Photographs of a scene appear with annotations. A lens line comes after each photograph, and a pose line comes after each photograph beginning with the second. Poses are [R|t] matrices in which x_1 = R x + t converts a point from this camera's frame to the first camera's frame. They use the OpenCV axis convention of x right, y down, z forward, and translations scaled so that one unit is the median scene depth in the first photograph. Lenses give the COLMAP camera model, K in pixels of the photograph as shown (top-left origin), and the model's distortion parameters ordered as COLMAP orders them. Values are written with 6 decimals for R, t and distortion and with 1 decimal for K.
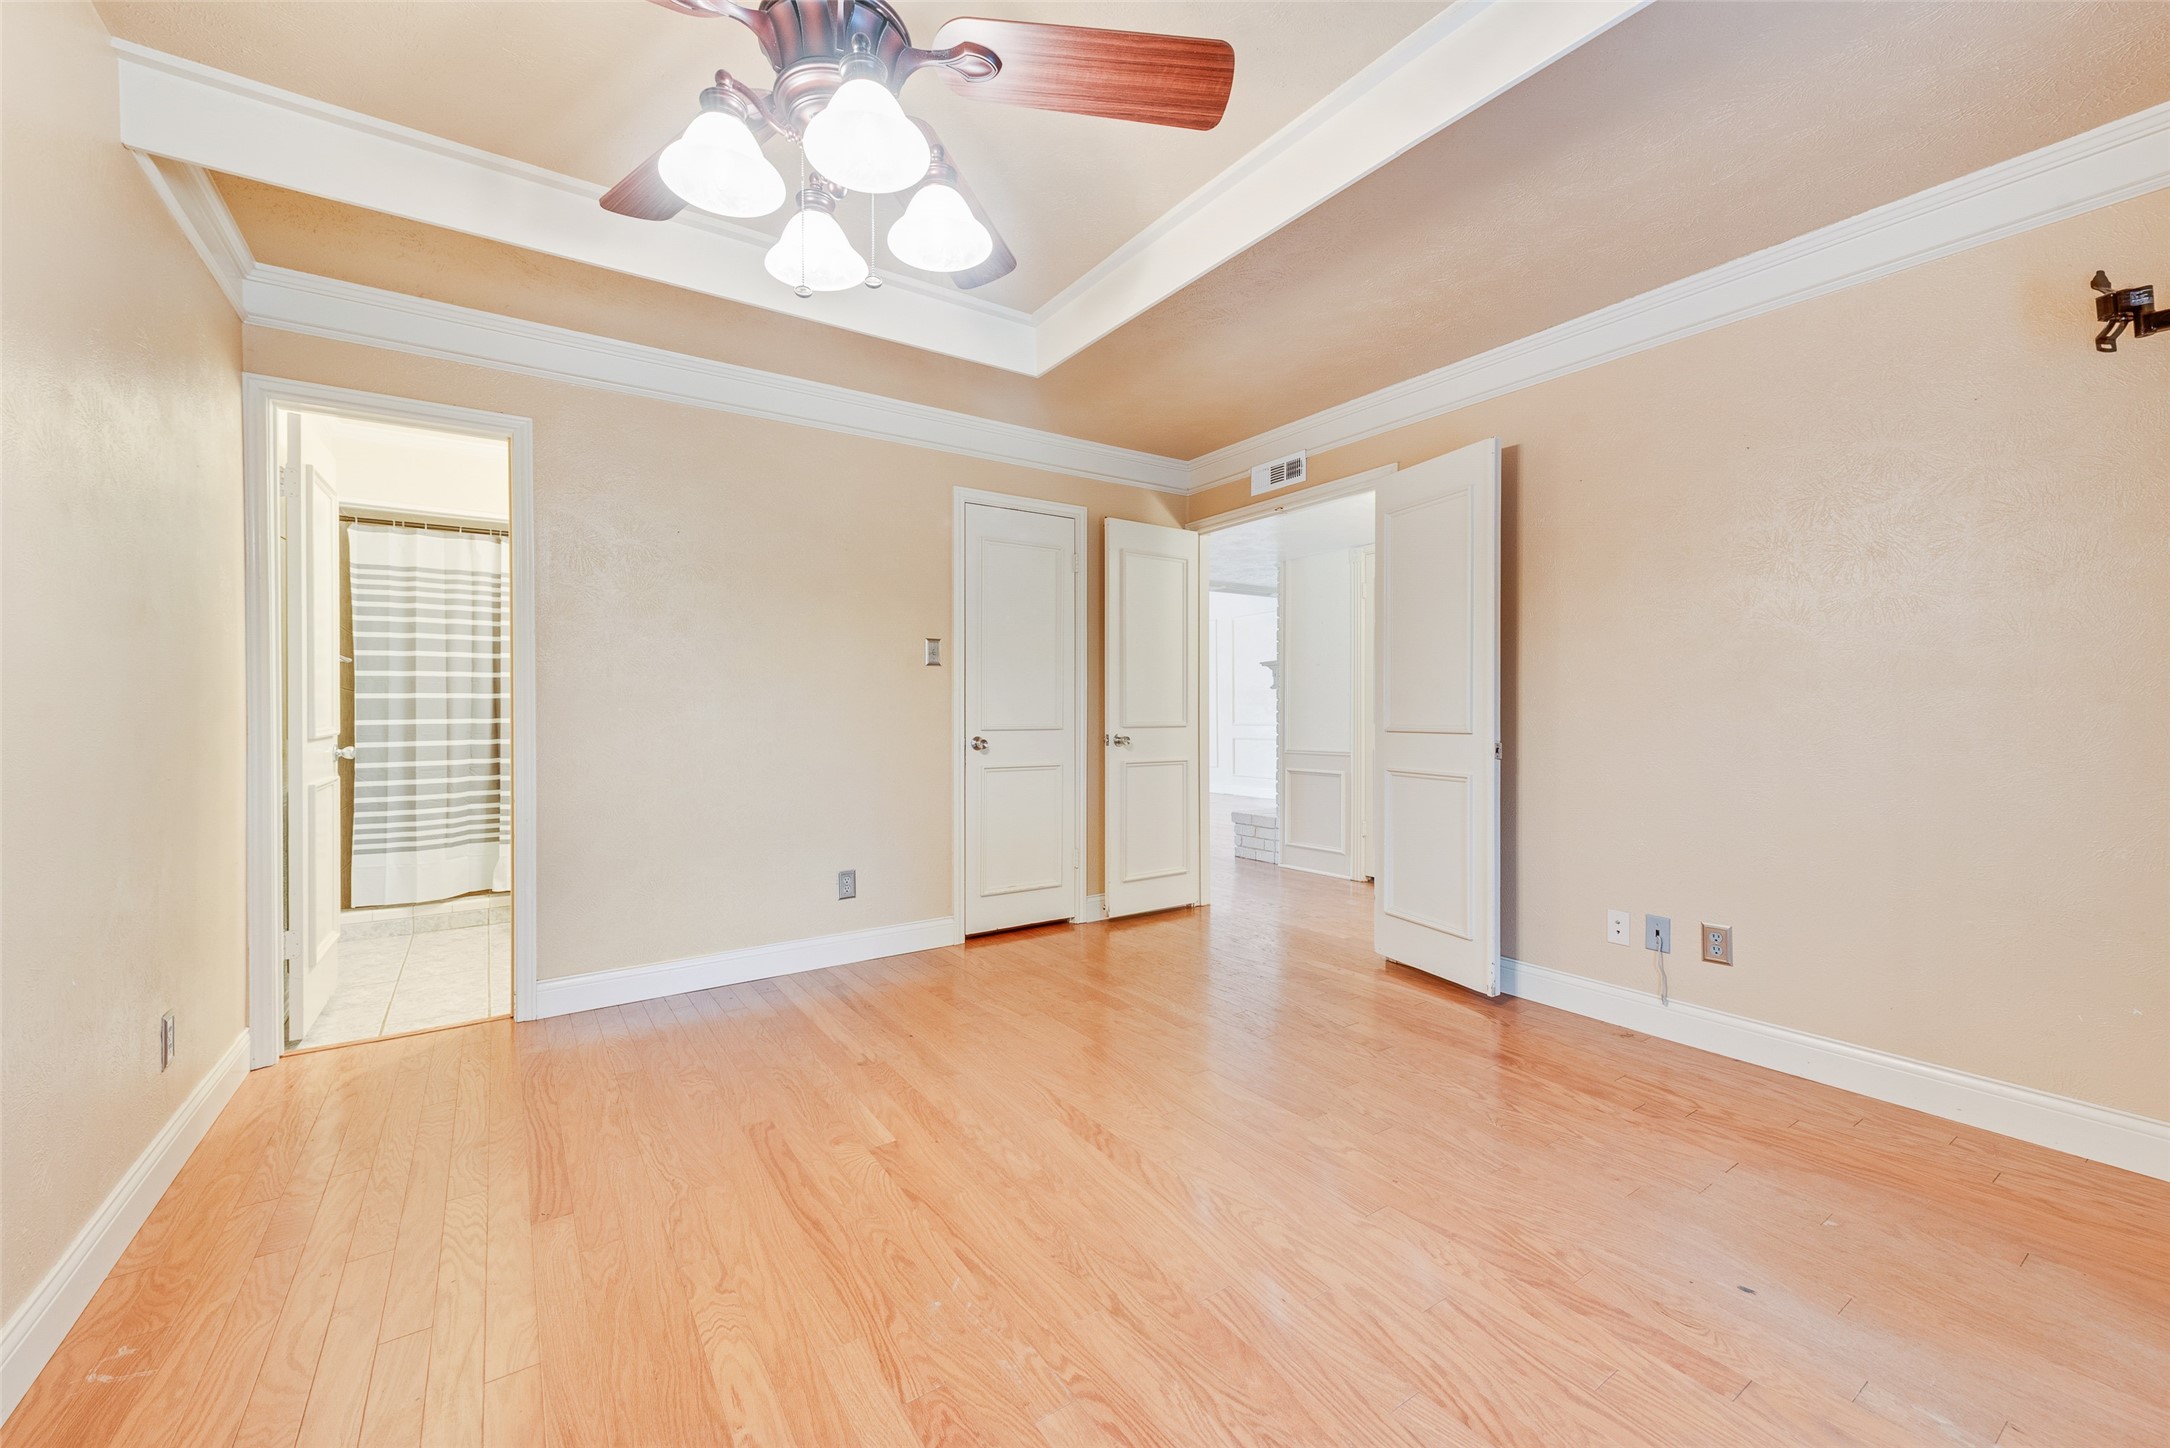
lens RADIAL K [[842.6, 0, 1072.6], [0, 842.6, 719.3], [0, 0, 1]] dist [0.000823, -0.000291]
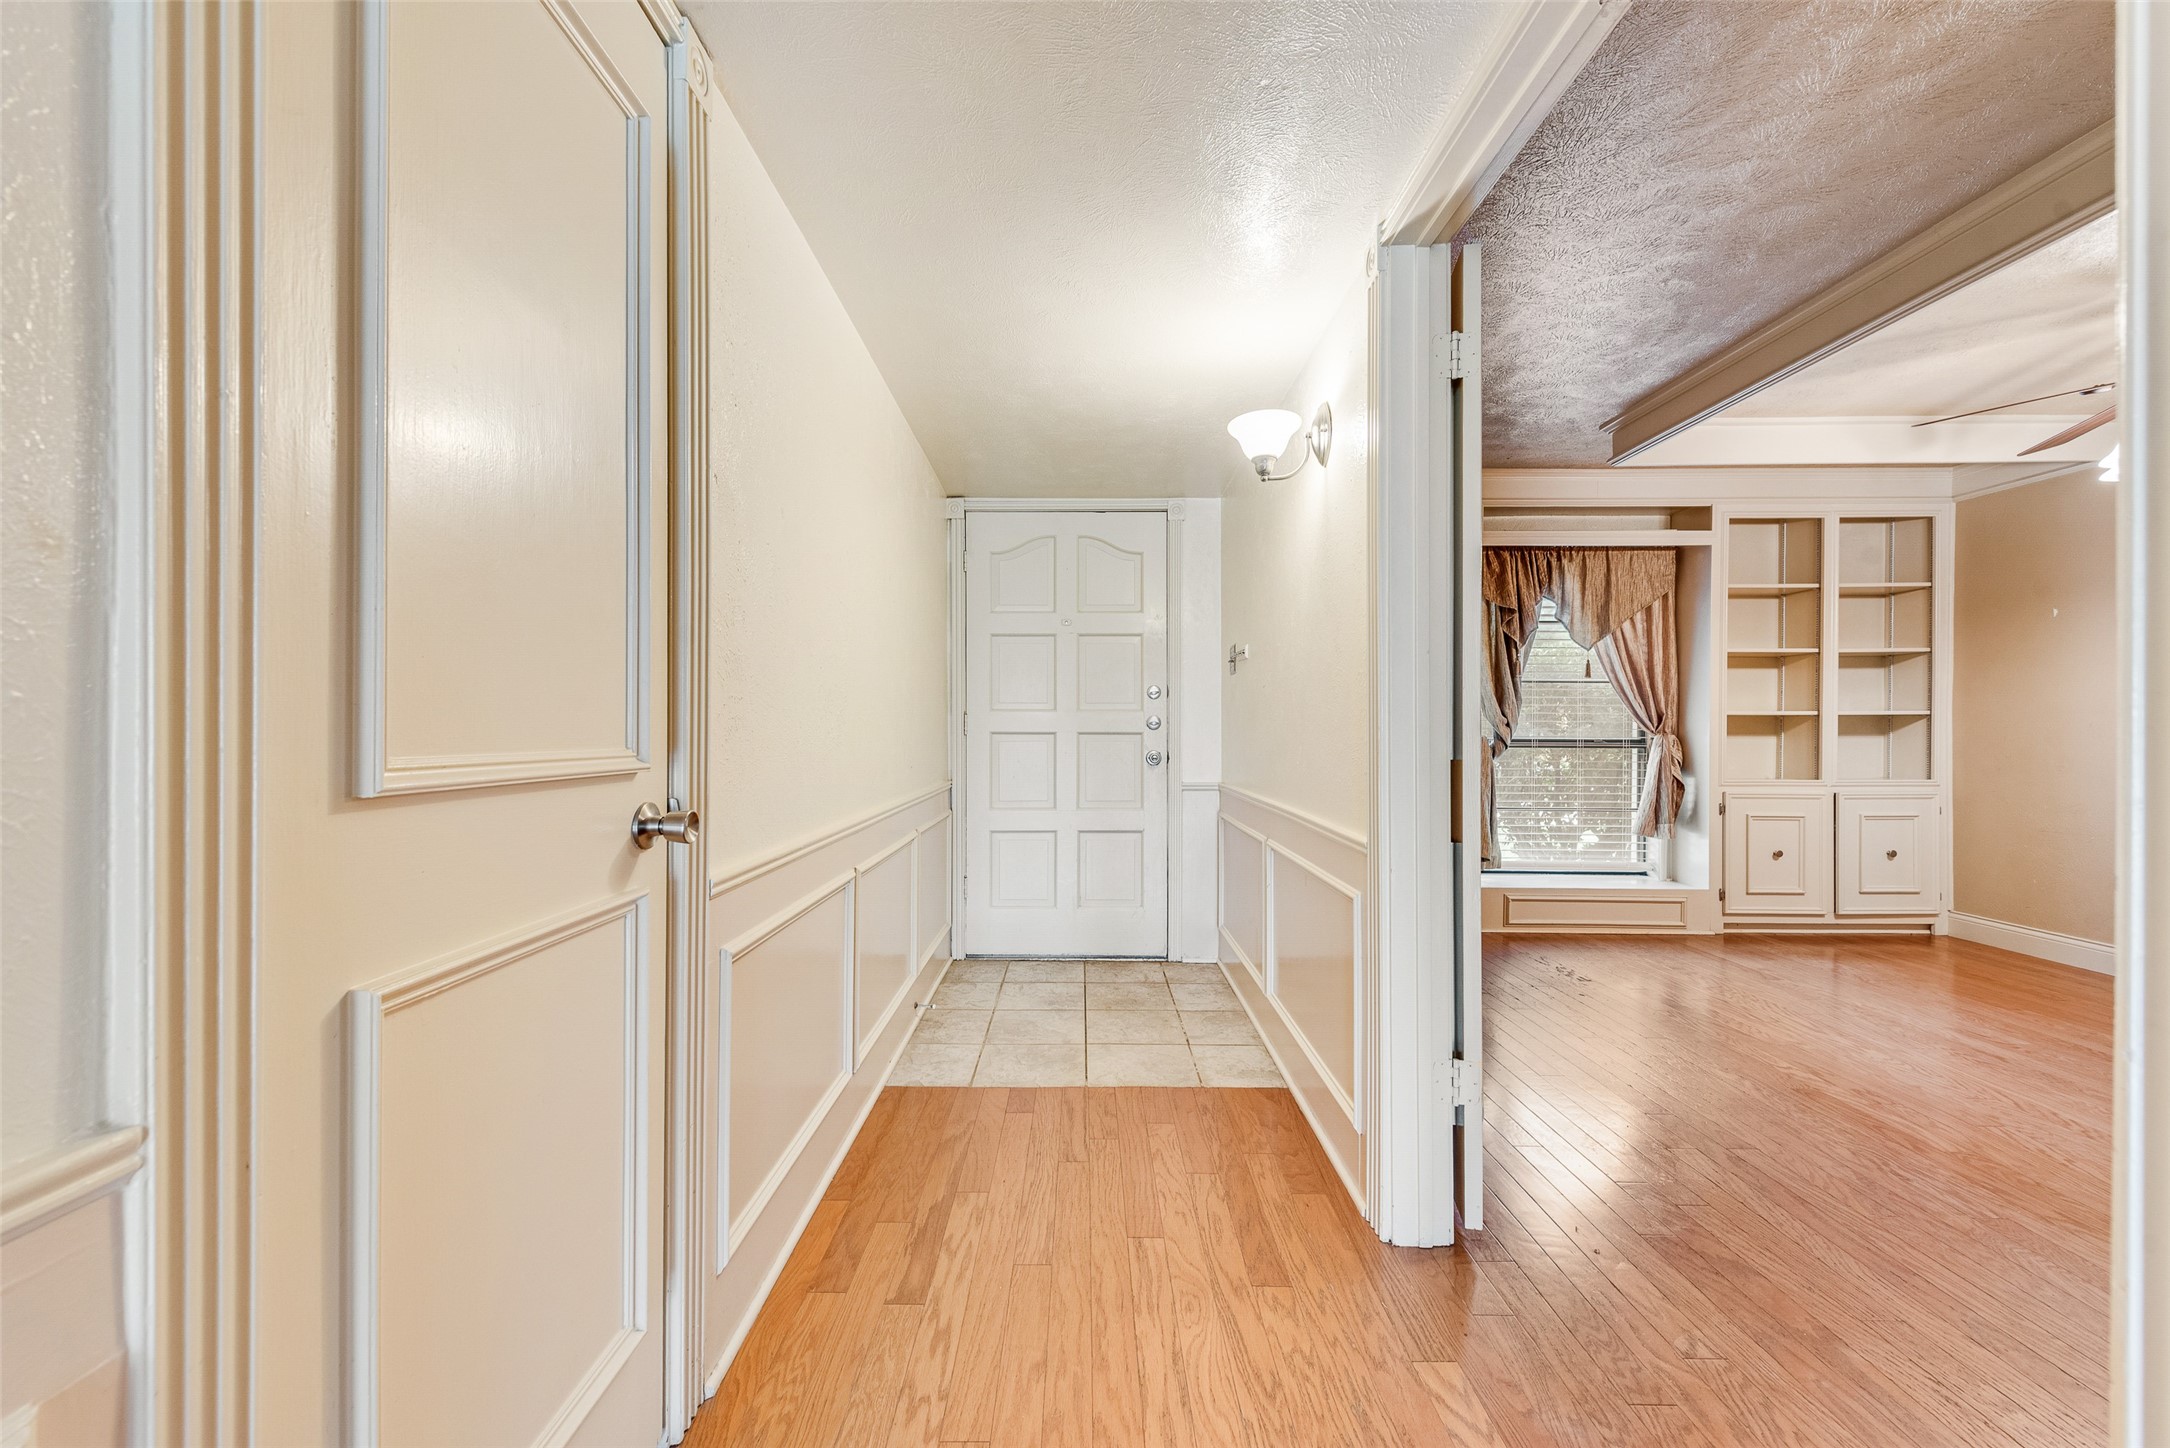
lens RADIAL K [[842.6, 0, 1072.6], [0, 842.6, 719.3], [0, 0, 1]] dist [0.000823, -0.000291]
pose [[-0.820662, 0.003363, 0.571404, 0.314192], [0.002499, 0.999994, -0.002296, -0.014705], [-0.571408, -0.000457, -0.820666, 1.750688]]
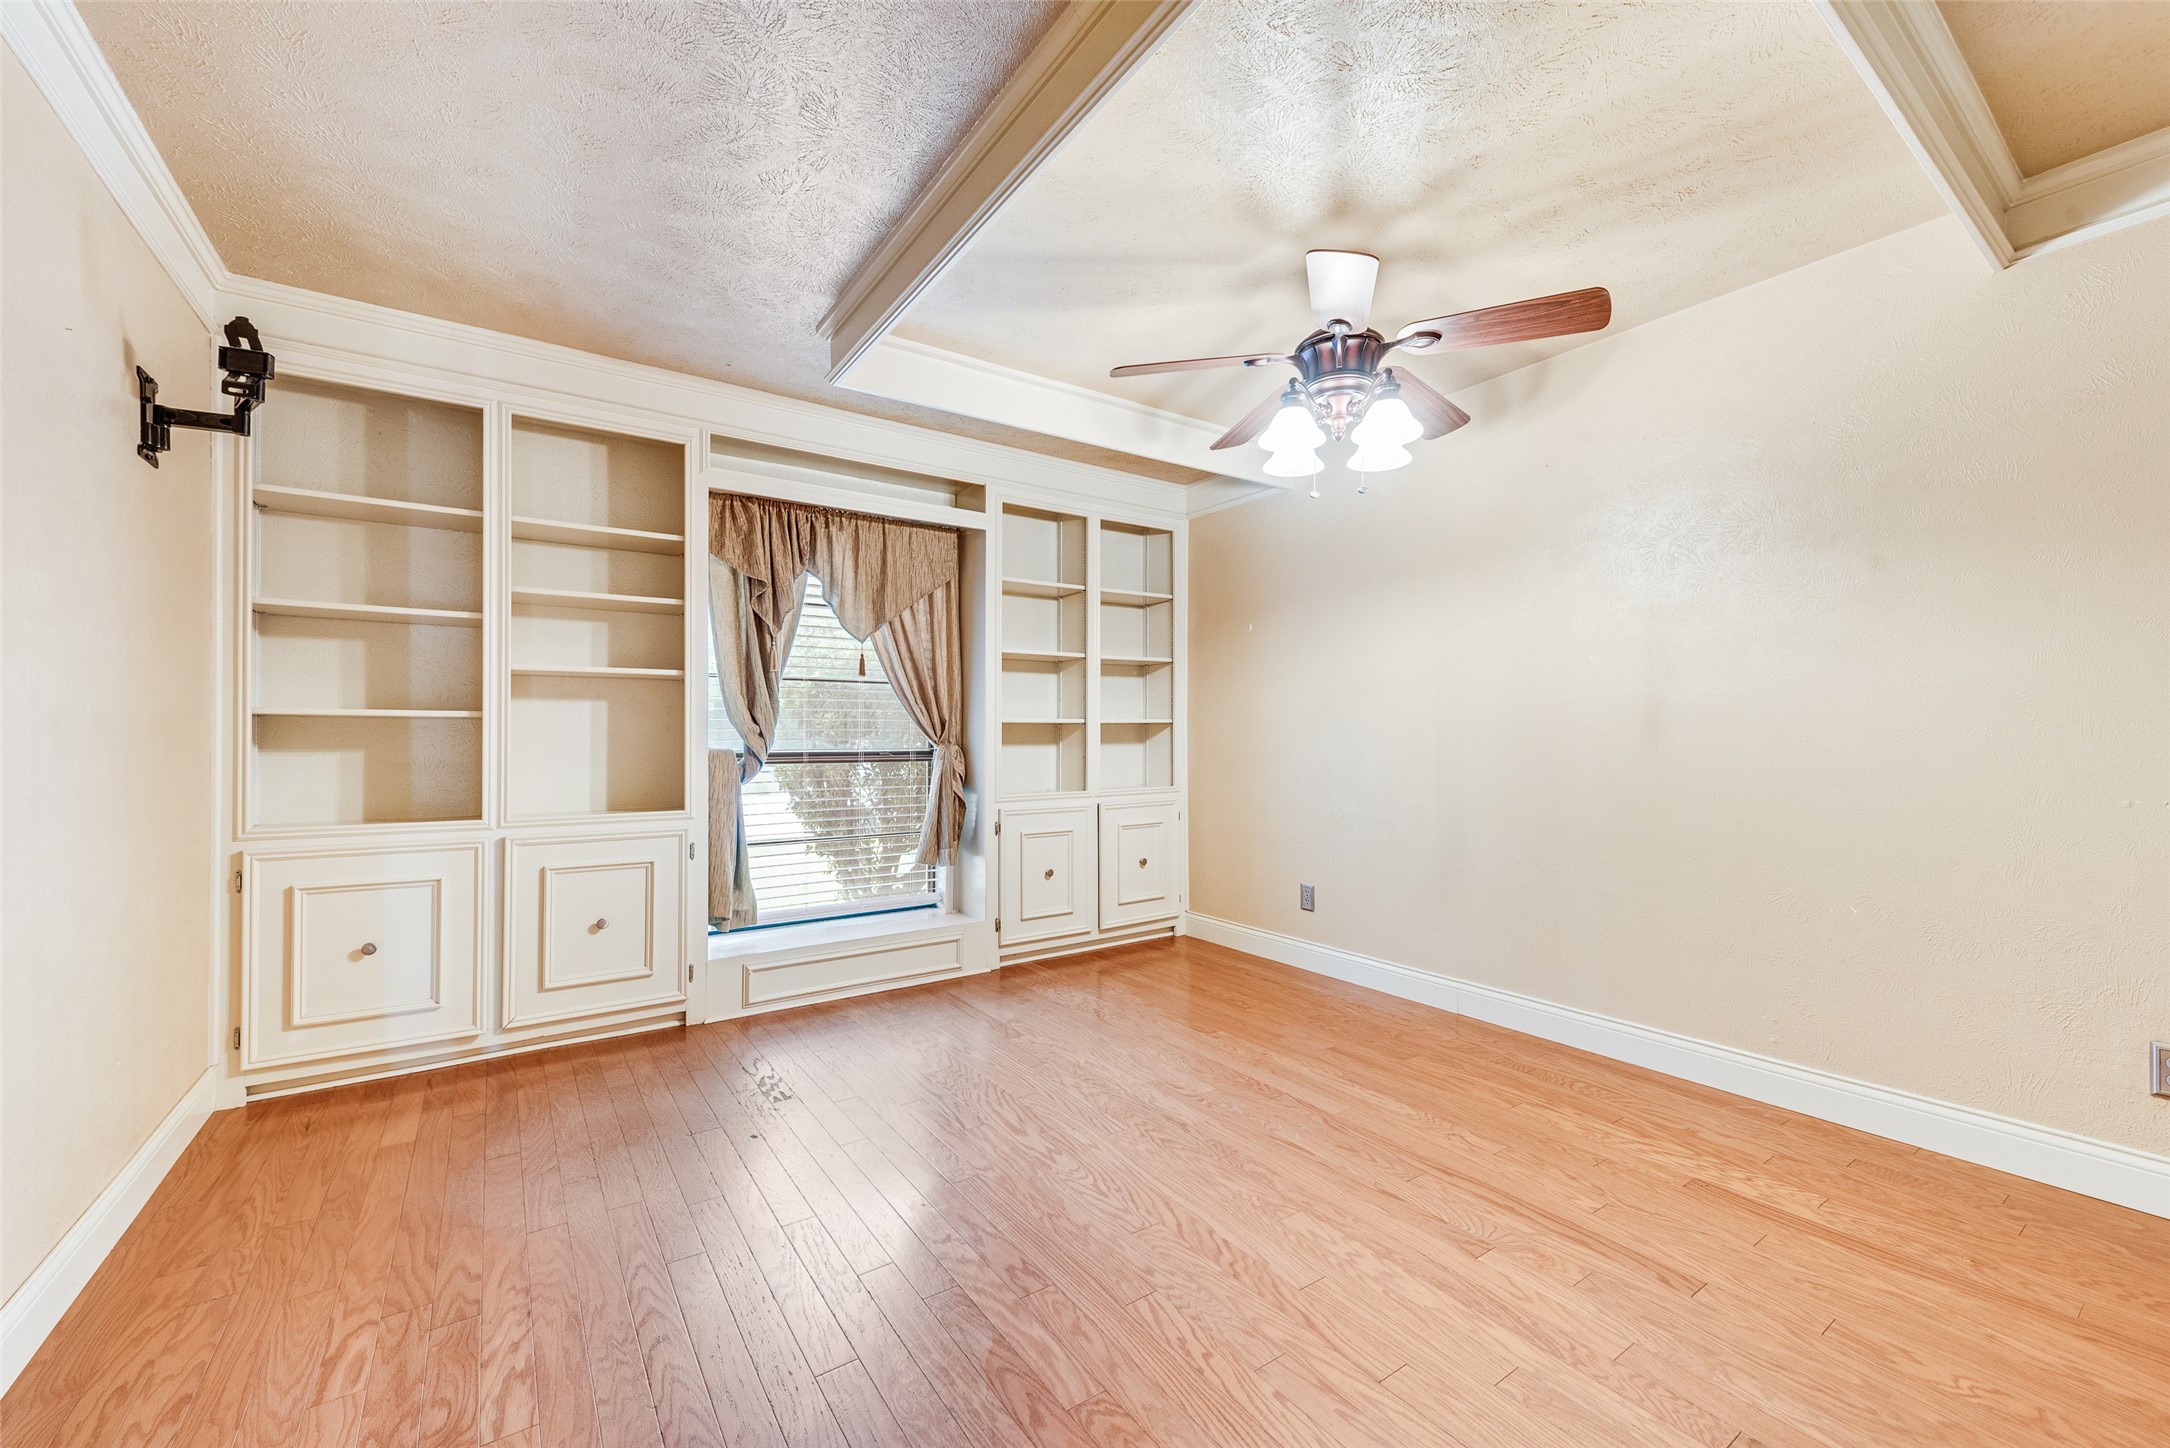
lens RADIAL K [[842.6, 0, 1072.6], [0, 842.6, 719.3], [0, 0, 1]] dist [0.000823, -0.000291]
pose [[-0.999963, 0.003769, -0.007738, 0.127585], [0.003842, 0.999948, -0.009429, -0.014776], [0.007702, -0.009458, -0.999926, 1.227742]]
